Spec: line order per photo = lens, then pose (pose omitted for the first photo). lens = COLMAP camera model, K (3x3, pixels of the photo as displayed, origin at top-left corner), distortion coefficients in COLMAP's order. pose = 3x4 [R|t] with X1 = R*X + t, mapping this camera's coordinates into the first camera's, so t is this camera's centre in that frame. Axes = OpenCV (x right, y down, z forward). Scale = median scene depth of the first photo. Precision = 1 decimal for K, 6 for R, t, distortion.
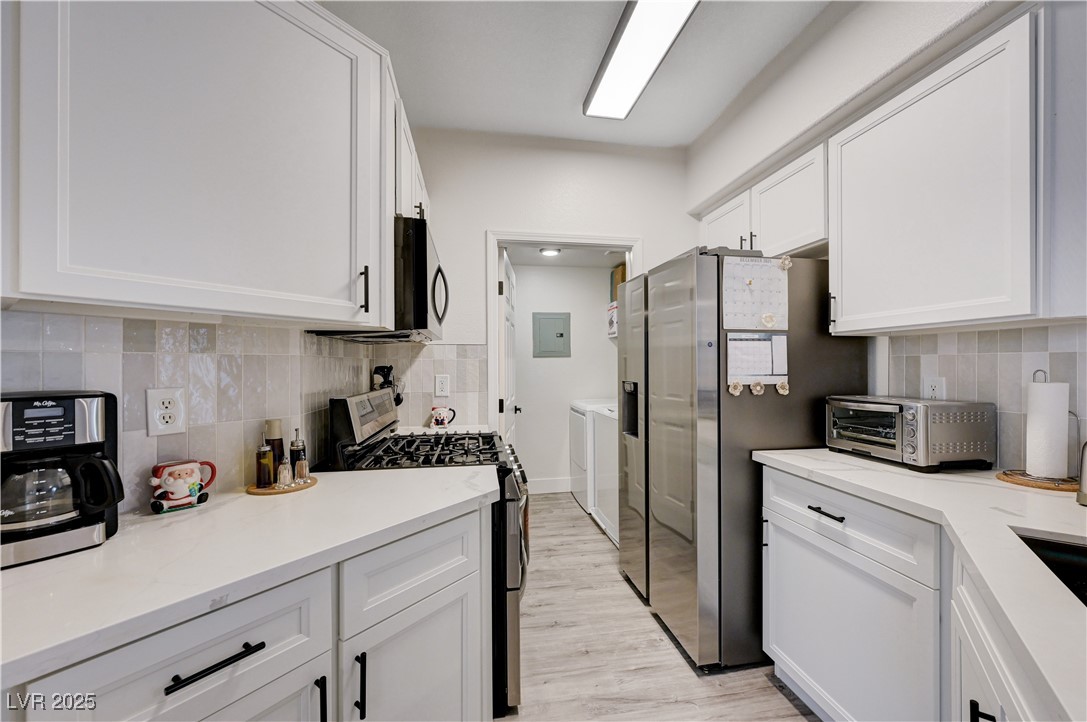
lens RADIAL K [[427.8, 0, 547.1], [0, 427.8, 363.6], [0, 0, 1]] dist [-0.000435, 0.000006]
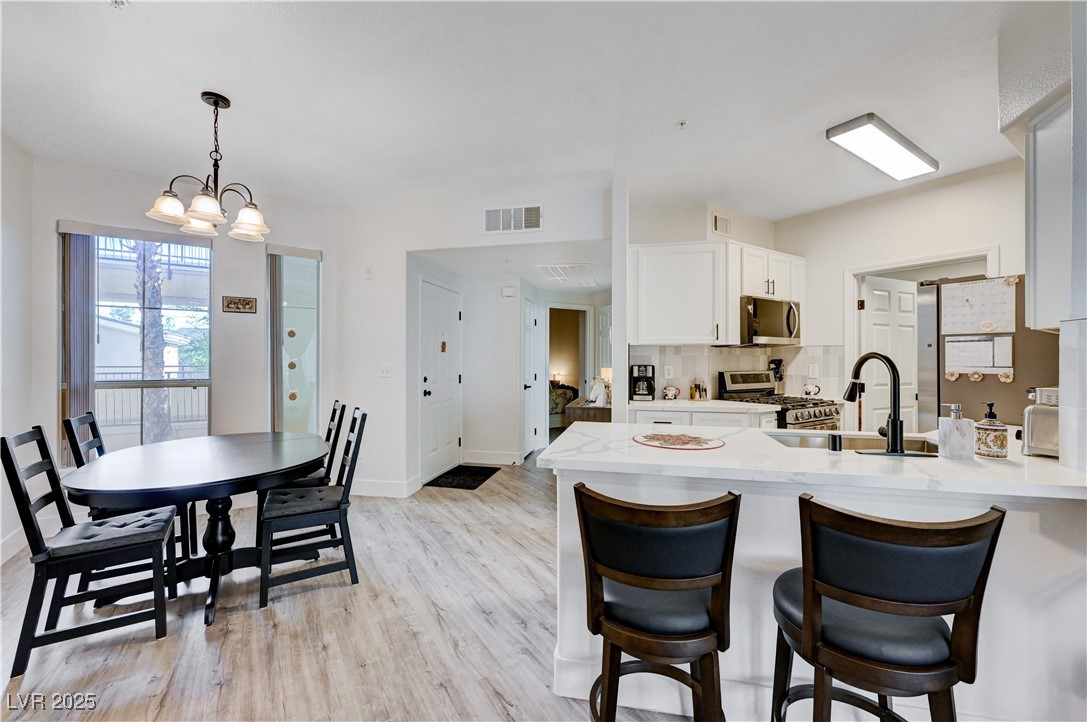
lens RADIAL K [[432.4, 0, 550.0], [0, 432.4, 357.8], [0, 0, 1]] dist [-0.002140, -0.000172]
pose [[0.400322, 0.000384, -0.916374, 1.217426], [0.000610, 1.000000, 0.000686, -0.003215], [0.916374, -0.000834, 0.400322, -0.803400]]
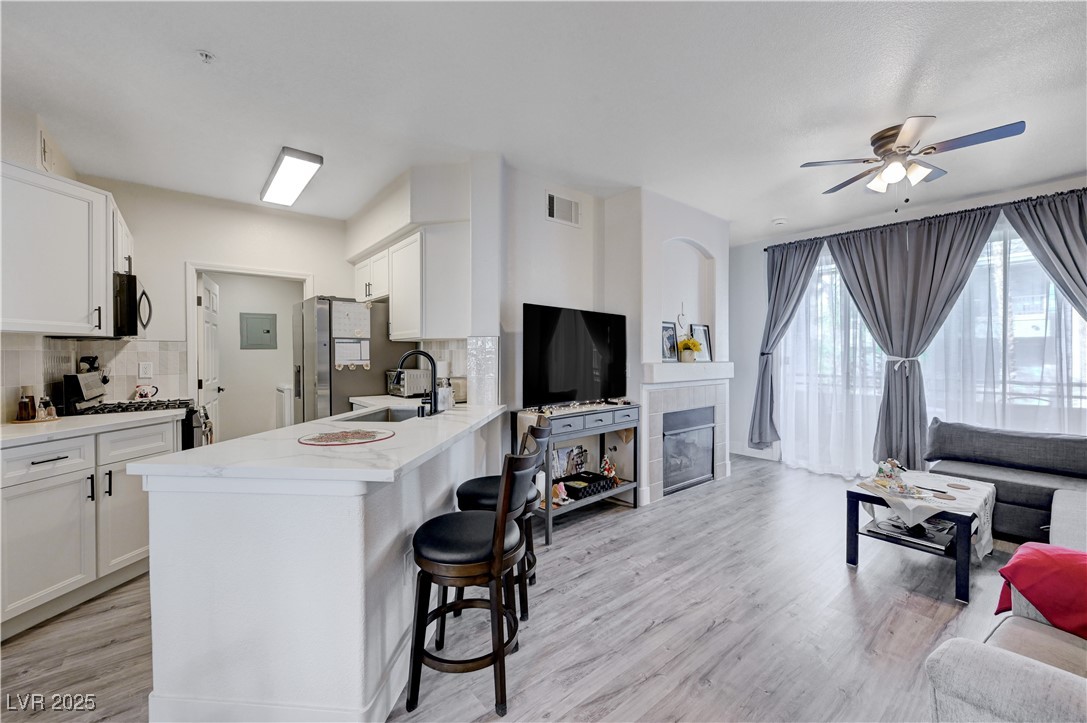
lens RADIAL K [[434.8, 0, 546.5], [0, 434.8, 356.0], [0, 0, 1]] dist [-0.001142, -0.000116]
pose [[0.868459, -0.003311, 0.495749, 0.270742], [0.000279, 0.999981, 0.006189, -0.004760], [-0.495760, -0.005237, 0.868444, -1.262076]]
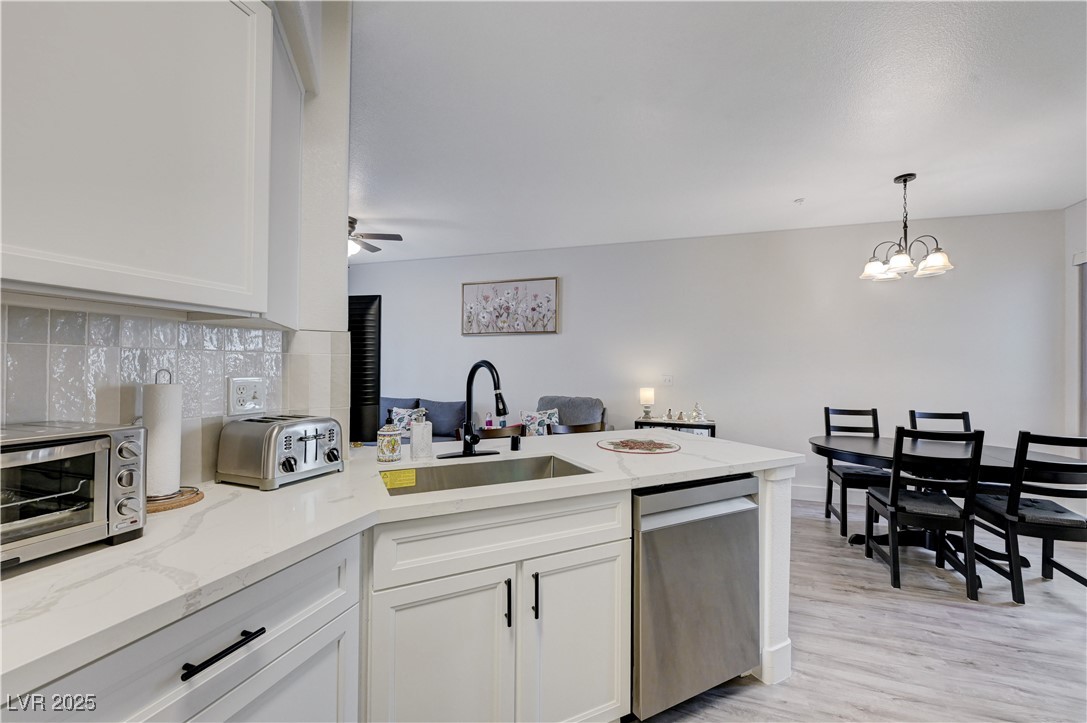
lens RADIAL K [[435.0, 0, 549.2], [0, 435.0, 366.9], [0, 0, 1]] dist [-0.000749, 0.000219]
pose [[-0.881971, -0.007054, 0.471251, 0.049661], [-0.011502, 0.999912, -0.006558, 0.004621], [-0.471163, -0.011205, -0.881975, 1.009728]]
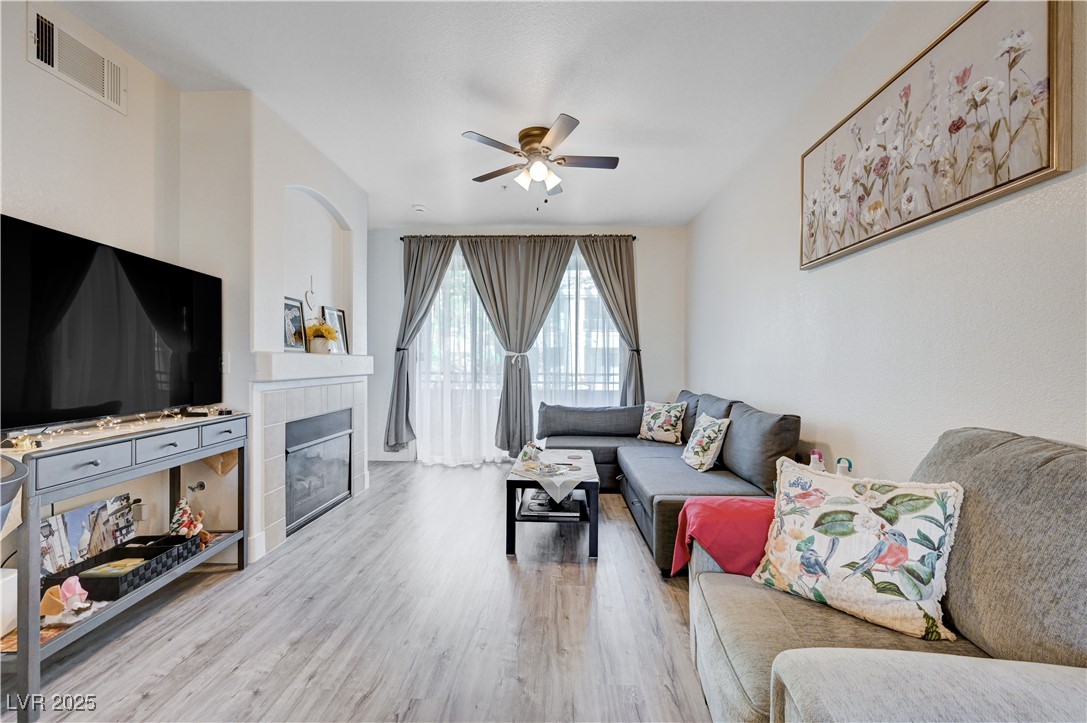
lens RADIAL K [[427.8, 0, 547.1], [0, 427.8, 364.1], [0, 0, 1]] dist [-0.000435, 0.000006]
pose [[0.200121, -0.006434, 0.979750, 0.533752], [-0.006323, 0.999949, 0.007858, 0.066090], [-0.979751, -0.007767, 0.200071, -0.893381]]
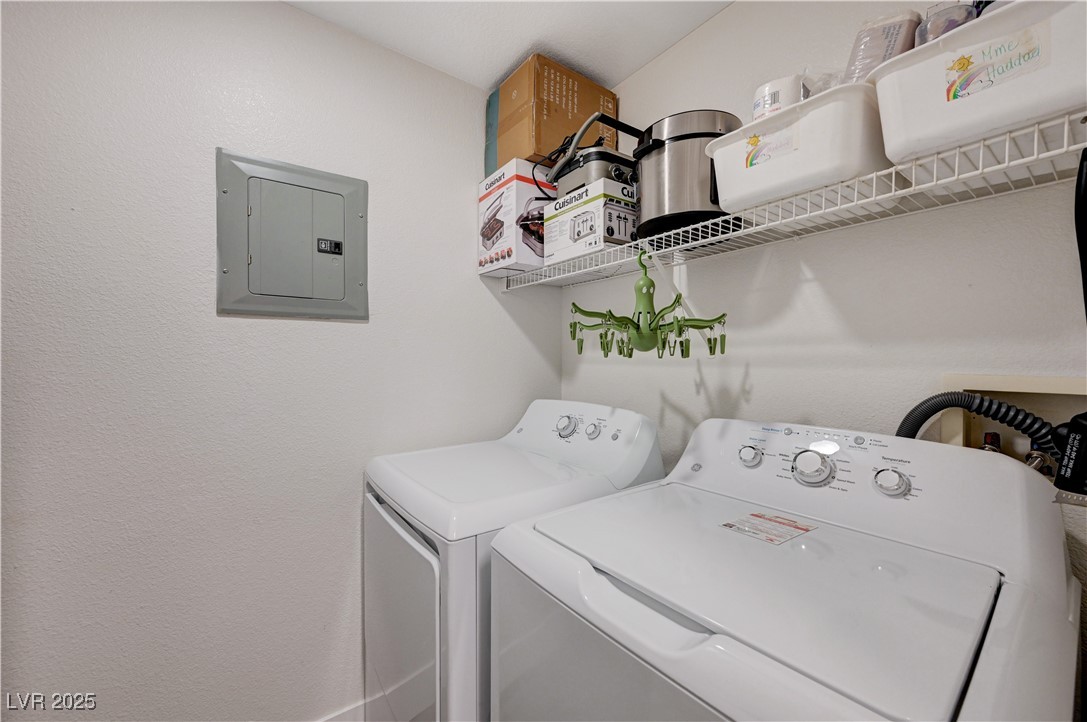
lens RADIAL K [[427.8, 0, 547.1], [0, 427.8, 363.6], [0, 0, 1]] dist [-0.000435, 0.000006]
pose [[0.890450, 0.004076, 0.455063, 0.071566], [-0.006013, 0.999978, 0.002809, 0.035530], [-0.455041, -0.005238, 0.890455, 1.603073]]
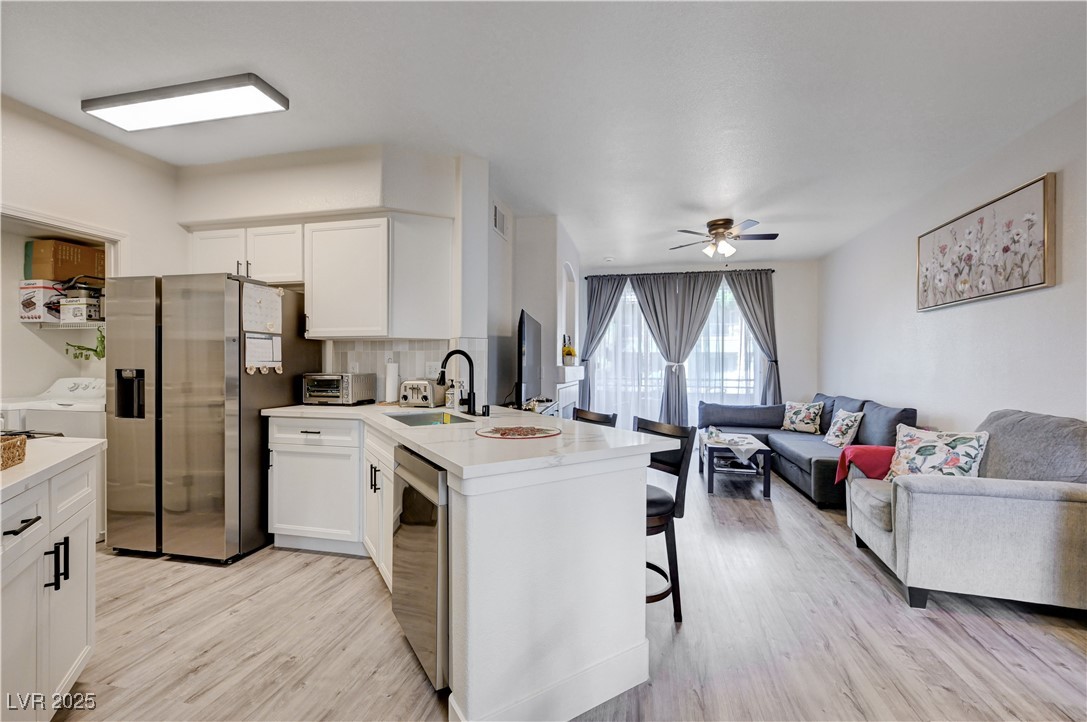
lens RADIAL K [[444.0, 0, 547.0], [0, 444.0, 364.3], [0, 0, 1]] dist [0.000514, -0.000008]
pose [[0.382572, 0.000684, 0.923925, -0.619661], [-0.006895, 0.999974, 0.002114, 0.027457], [-0.923900, -0.007179, 0.382567, -0.584324]]
